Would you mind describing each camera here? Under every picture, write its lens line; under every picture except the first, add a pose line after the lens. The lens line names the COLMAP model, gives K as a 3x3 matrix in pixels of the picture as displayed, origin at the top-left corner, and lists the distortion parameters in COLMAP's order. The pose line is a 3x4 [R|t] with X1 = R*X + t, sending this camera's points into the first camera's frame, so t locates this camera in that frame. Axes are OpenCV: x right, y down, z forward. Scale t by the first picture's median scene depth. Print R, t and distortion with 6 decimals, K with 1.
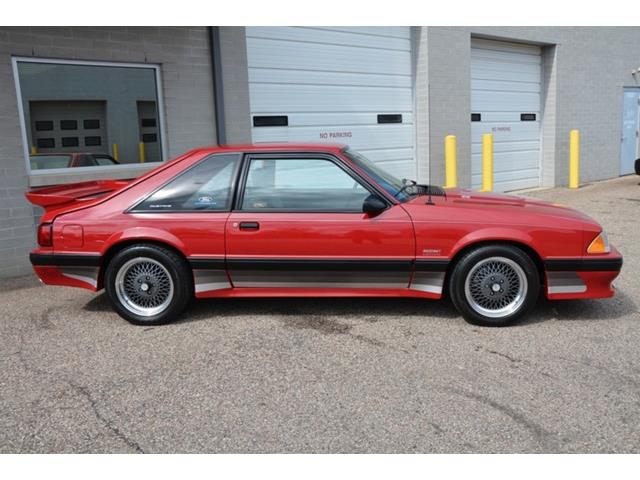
lens RADIAL K [[616.0, 0, 320.0], [0, 616.0, 240.0], [0, 0, 1]] dist [-0.075394, 0.207224]
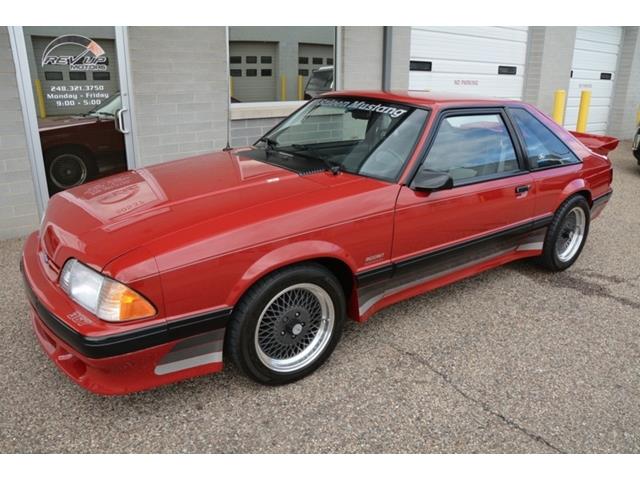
lens RADIAL K [[501.9, 0, 320.0], [0, 501.9, 240.0], [0, 0, 1]] dist [-0.153011, 0.113241]
pose [[0.997474, 0.061774, -0.035072, -0.250980], [-0.055645, 0.986379, 0.154790, -0.021556], [0.044156, -0.152448, 0.987325, 0.127211]]
